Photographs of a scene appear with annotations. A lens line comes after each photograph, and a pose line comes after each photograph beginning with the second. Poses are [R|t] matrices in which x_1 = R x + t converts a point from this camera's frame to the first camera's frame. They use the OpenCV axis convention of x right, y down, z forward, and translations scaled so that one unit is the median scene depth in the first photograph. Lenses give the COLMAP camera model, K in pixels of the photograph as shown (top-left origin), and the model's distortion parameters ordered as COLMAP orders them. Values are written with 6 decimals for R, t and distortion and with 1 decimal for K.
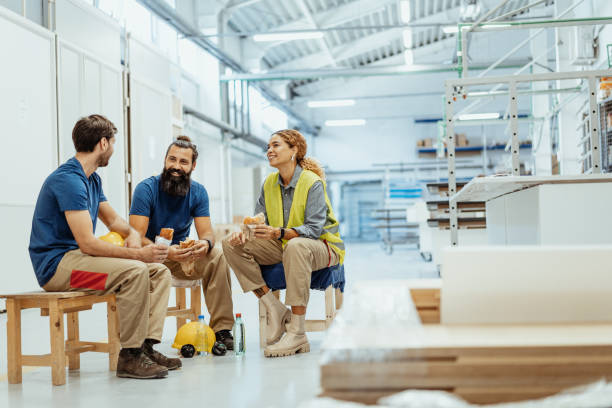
lens RADIAL K [[936.7, 0, 311.2], [0, 936.7, 200.9], [0, 0, 1]] dist [0.072816, 0.000000]
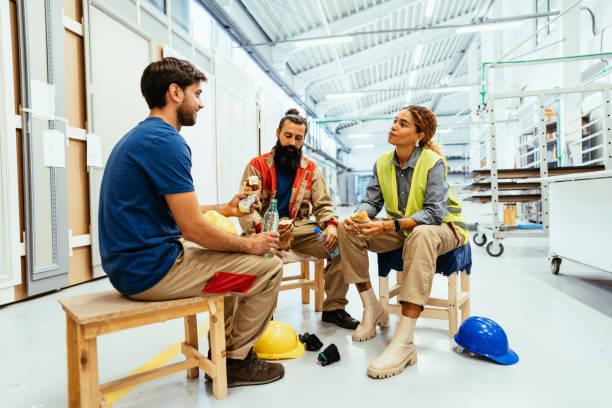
lens RADIAL K [[402.3, 0, 309.5], [0, 402.3, 203.2], [0, 0, 1]] dist [0.001889, 0.001178]
pose [[0.997302, 0.012552, -0.072330, -0.034196], [-0.009174, 0.998860, 0.046844, 0.002009], [0.072835, -0.046054, 0.996280, 0.200079]]
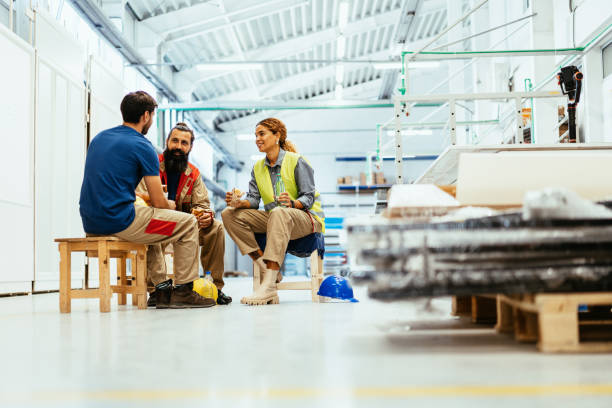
lens RADIAL K [[936.7, 0, 312.1], [0, 936.7, 205.0], [0, 0, 1]] dist [0.072816, 0.000000]
pose [[0.995030, 0.021320, 0.097264, -0.033358], [-0.016931, 0.998810, -0.045728, 0.030002], [-0.098124, 0.043854, 0.994208, -0.064862]]
